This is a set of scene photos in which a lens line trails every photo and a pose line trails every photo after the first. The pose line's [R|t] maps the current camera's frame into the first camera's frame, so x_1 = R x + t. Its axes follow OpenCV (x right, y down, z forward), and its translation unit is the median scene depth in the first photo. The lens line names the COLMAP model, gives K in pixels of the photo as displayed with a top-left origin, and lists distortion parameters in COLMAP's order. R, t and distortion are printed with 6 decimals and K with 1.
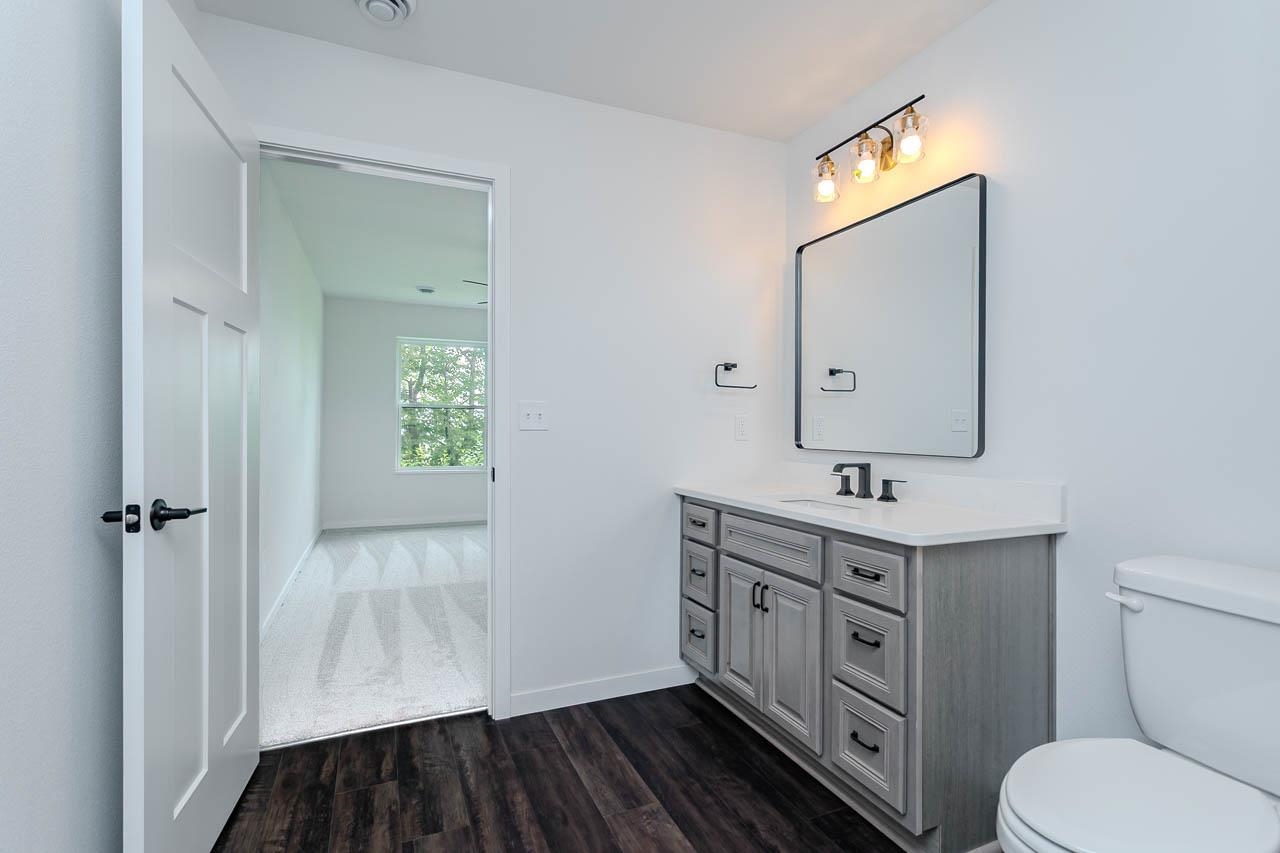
lens RADIAL K [[605.5, 0, 635.4], [0, 605.5, 425.8], [0, 0, 1]] dist [-0.000103, 0.000108]
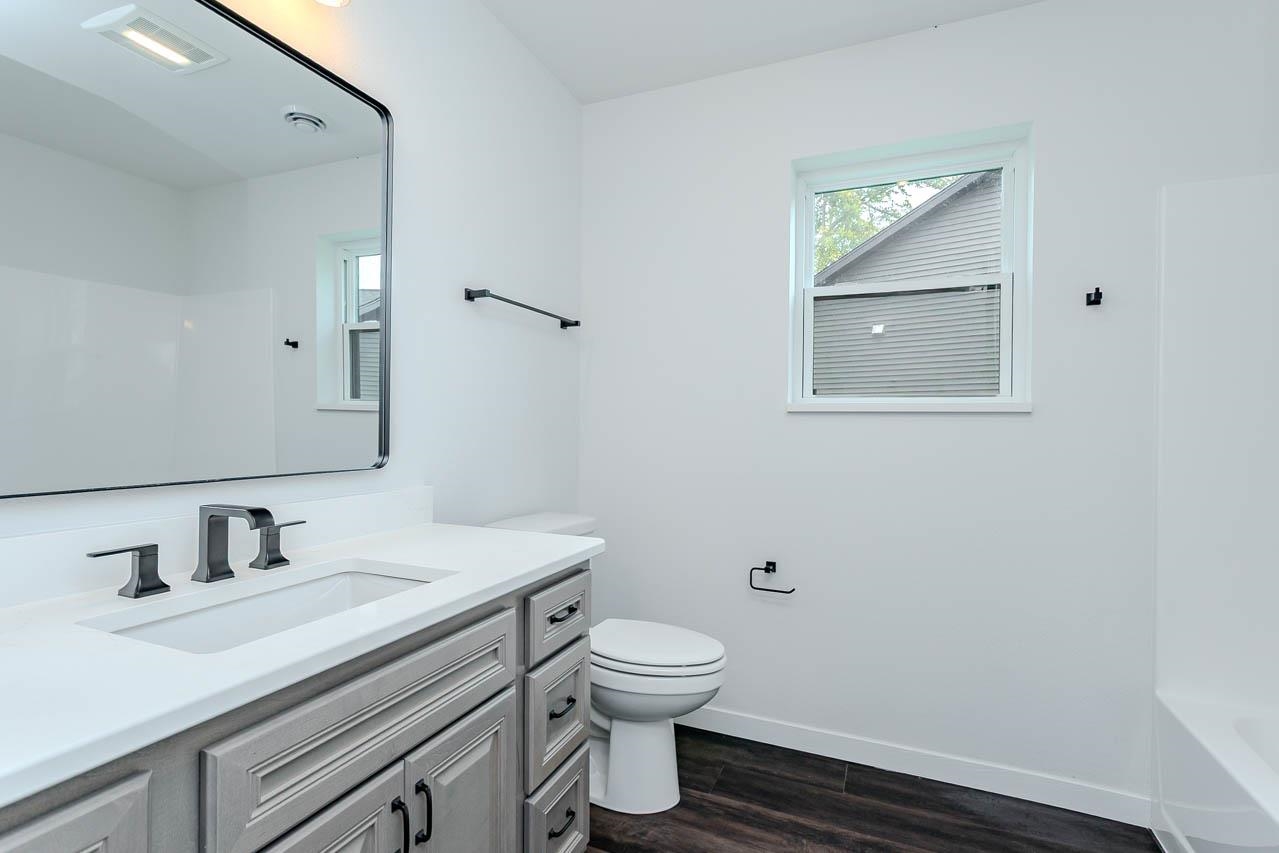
lens RADIAL K [[605.0, 0, 634.9], [0, 605.0, 425.8], [0, 0, 1]] dist [-0.000103, 0.000108]
pose [[-0.686430, -0.016927, 0.726999, -0.223370], [-0.021013, 0.999773, 0.003438, -0.014503], [-0.726892, -0.012917, -0.686630, 1.164135]]
